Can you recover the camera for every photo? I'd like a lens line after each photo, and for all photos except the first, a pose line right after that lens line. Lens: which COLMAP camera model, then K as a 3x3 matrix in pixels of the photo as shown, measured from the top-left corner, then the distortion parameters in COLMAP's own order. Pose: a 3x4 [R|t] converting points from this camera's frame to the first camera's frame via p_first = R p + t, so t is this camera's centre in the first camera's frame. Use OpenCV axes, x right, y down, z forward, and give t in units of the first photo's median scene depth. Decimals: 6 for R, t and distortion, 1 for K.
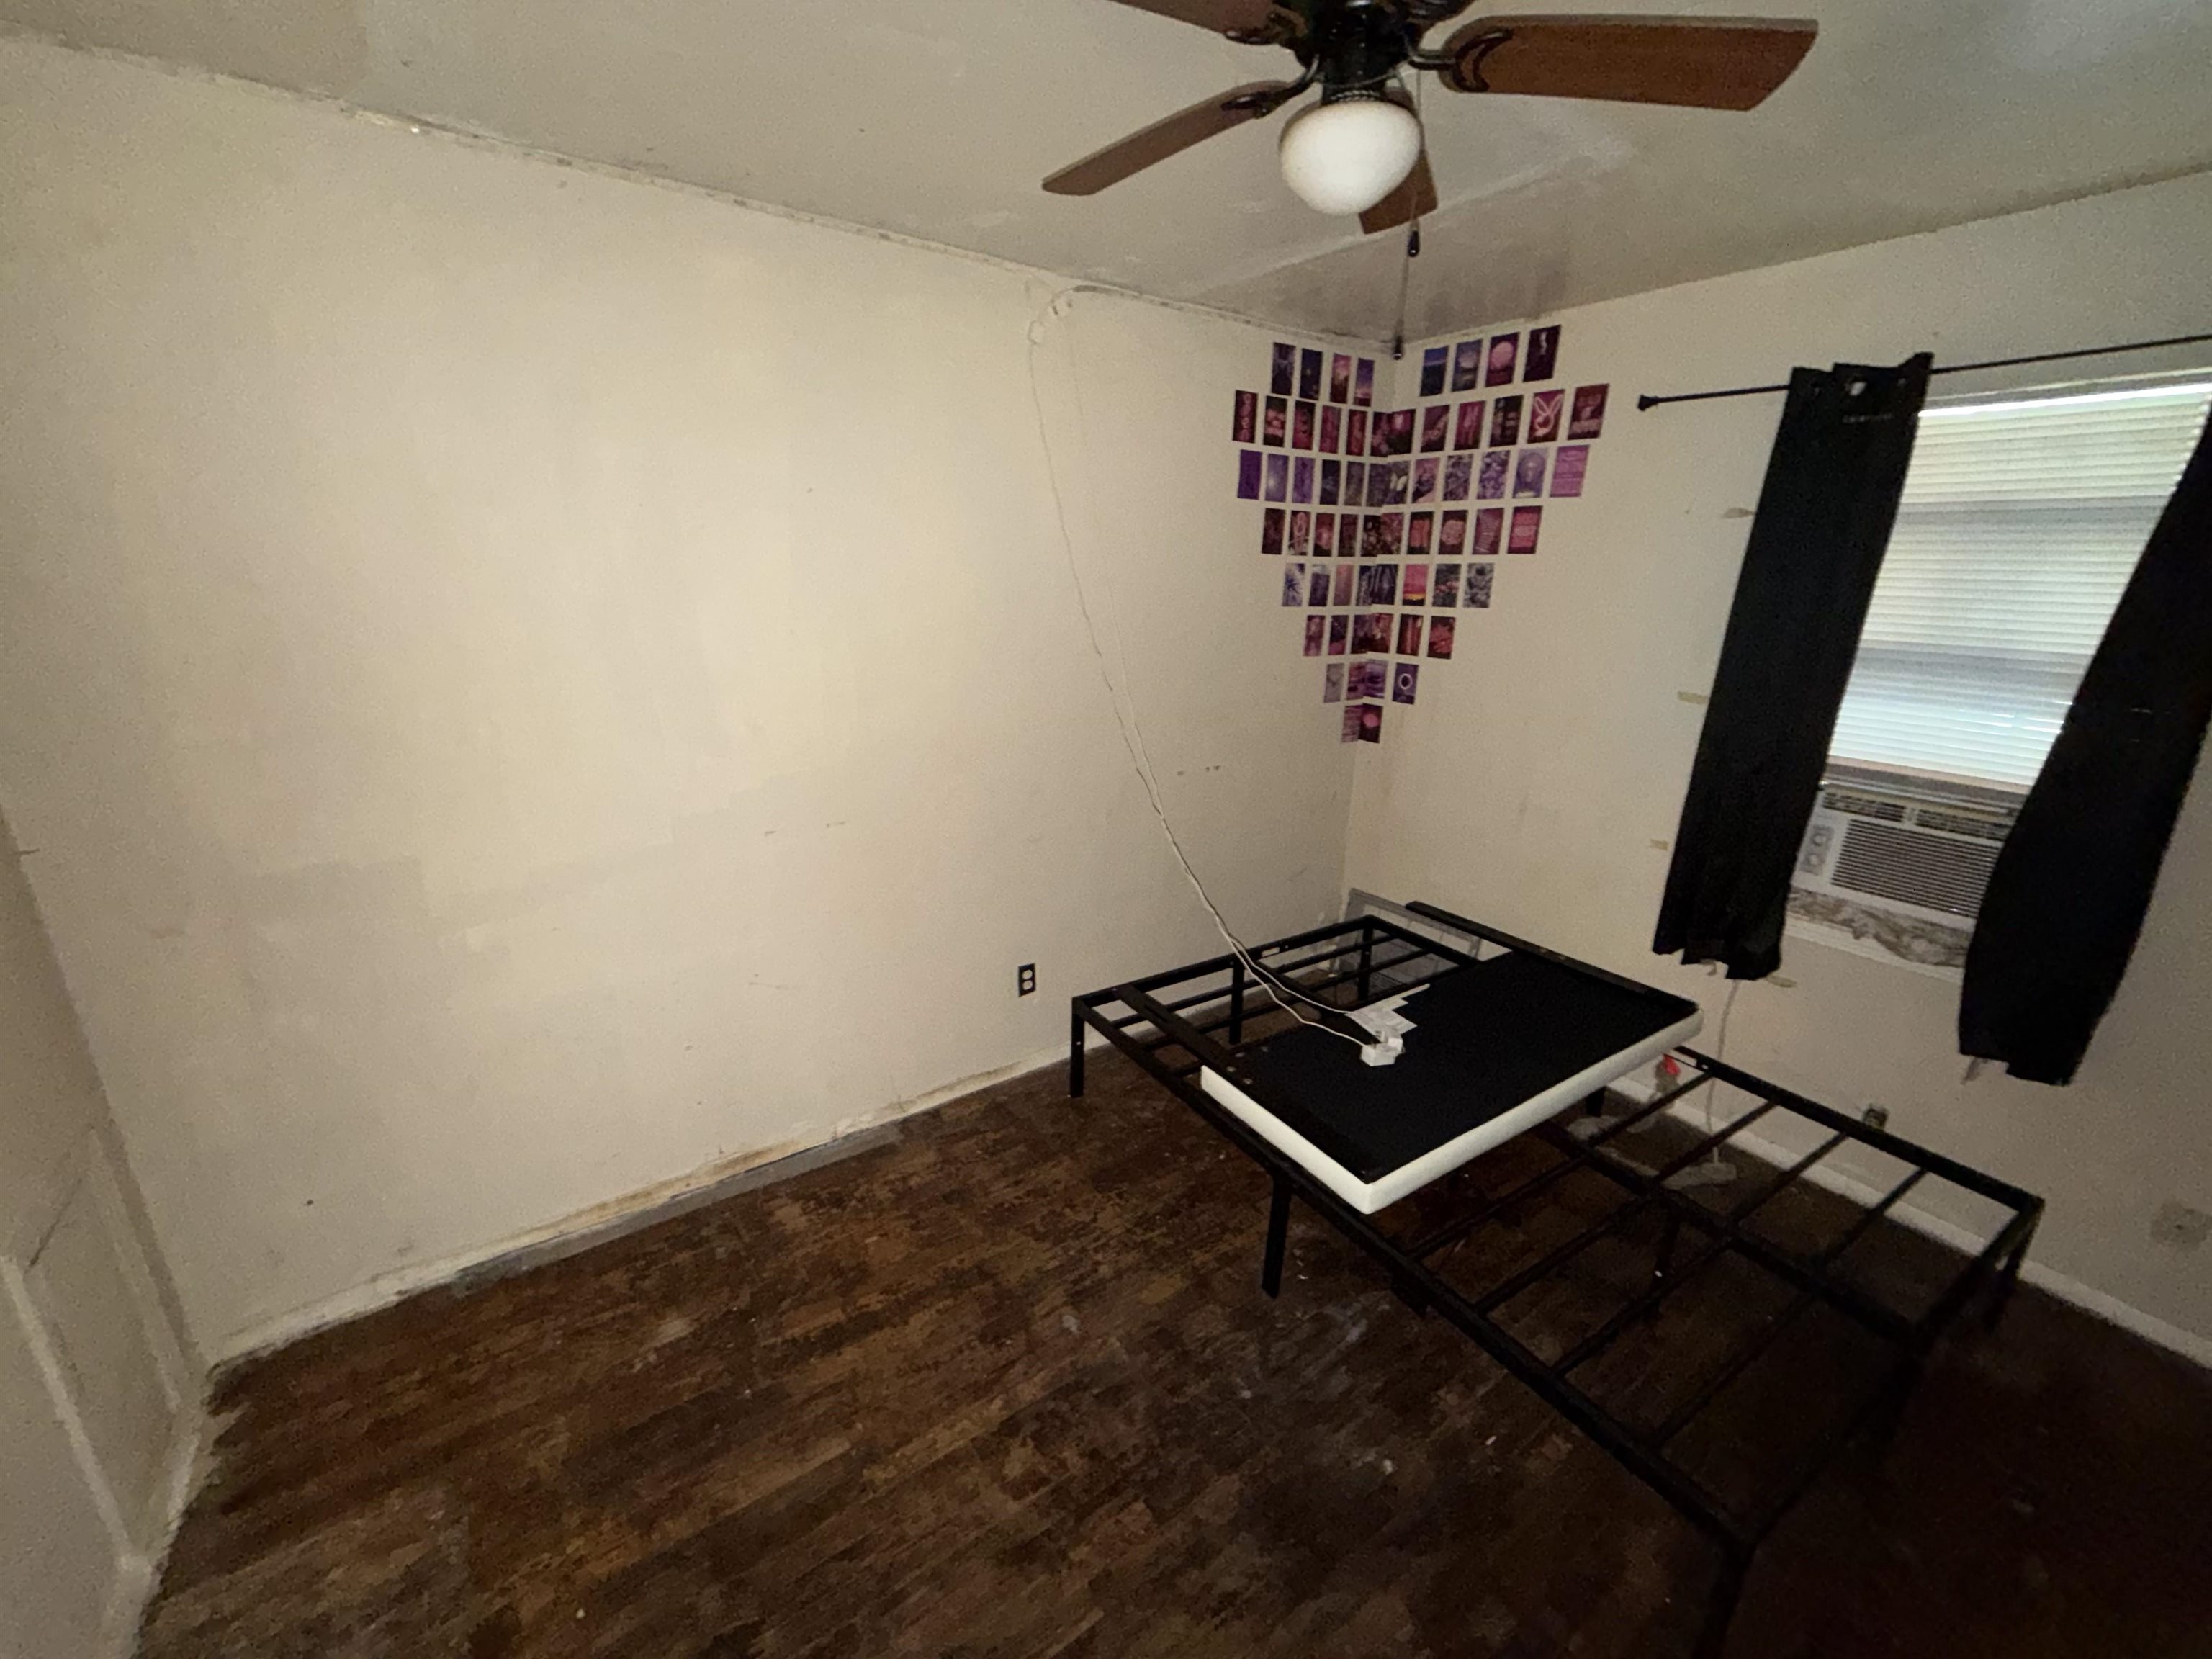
lens RADIAL K [[890.0, 0, 1093.4], [0, 890.0, 833.6], [0, 0, 1]] dist [0.001535, -0.000878]
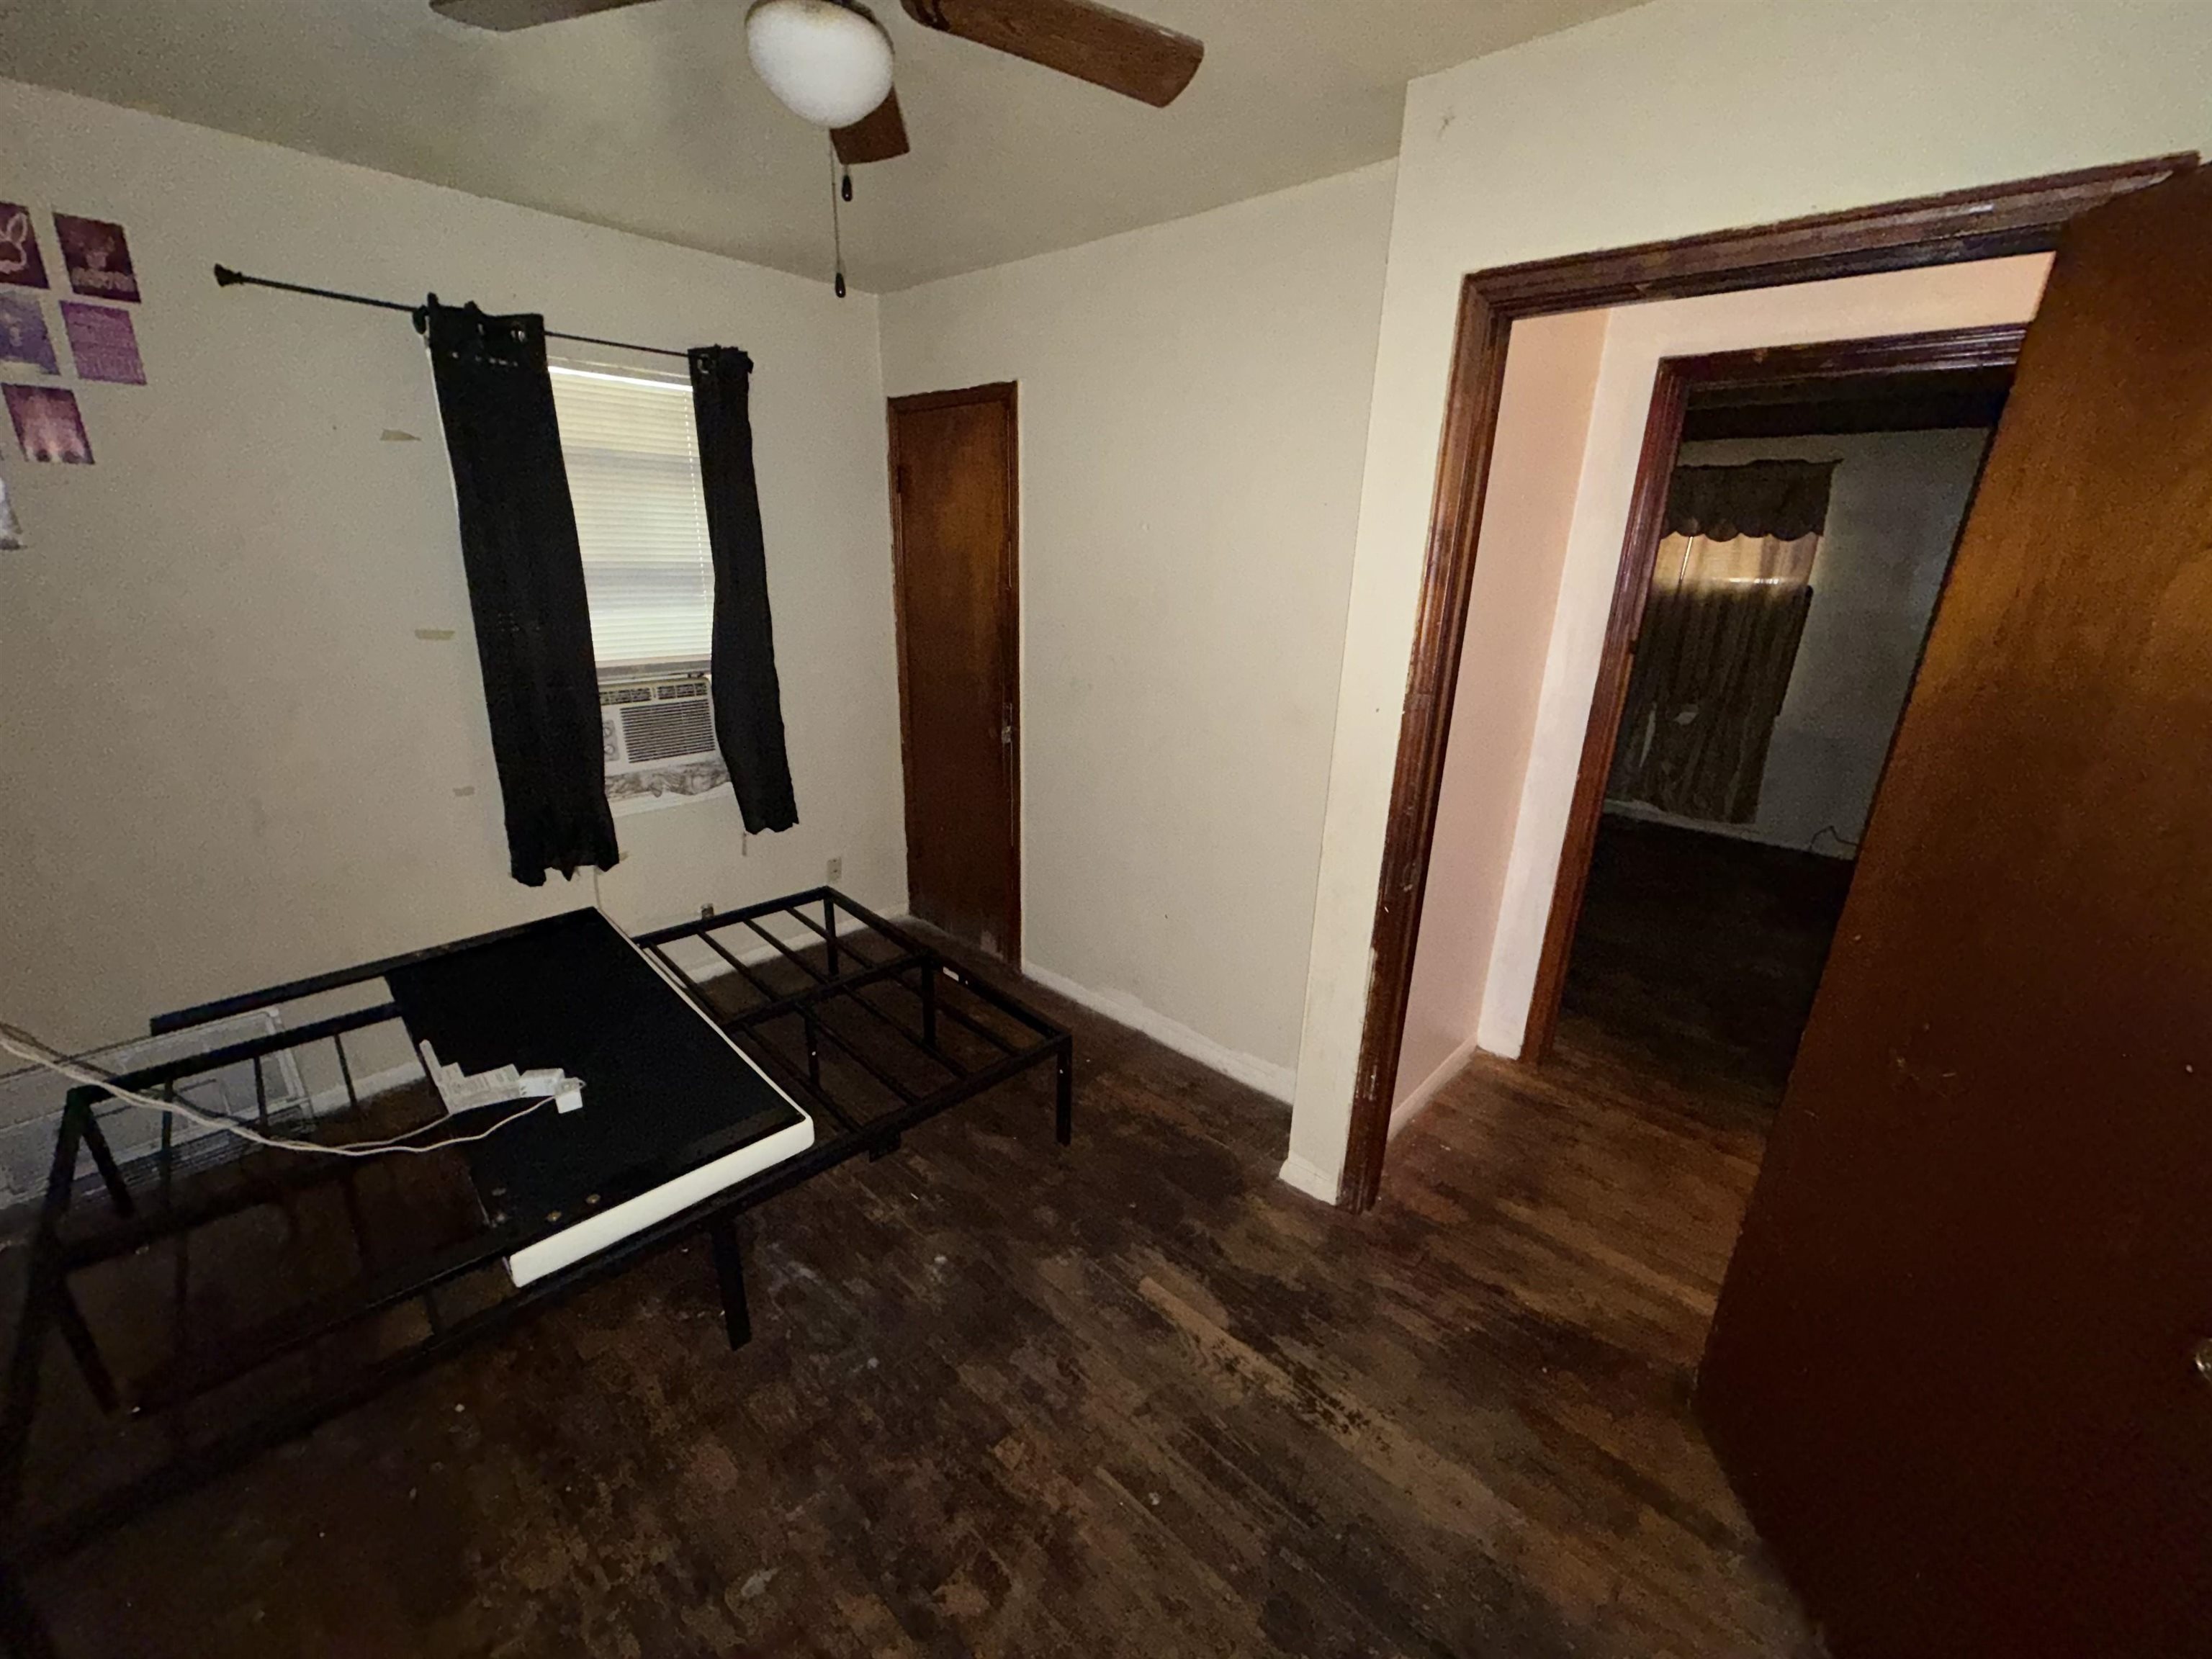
lens RADIAL K [[890.0, 0, 1103.6], [0, 890.0, 837.0], [0, 0, 1]] dist [0.001535, -0.000878]
pose [[-0.233896, -0.331274, 0.914084, -0.516733], [0.254157, 0.886639, 0.386361, -0.172845], [-0.938454, 0.322690, -0.123186, 0.606558]]
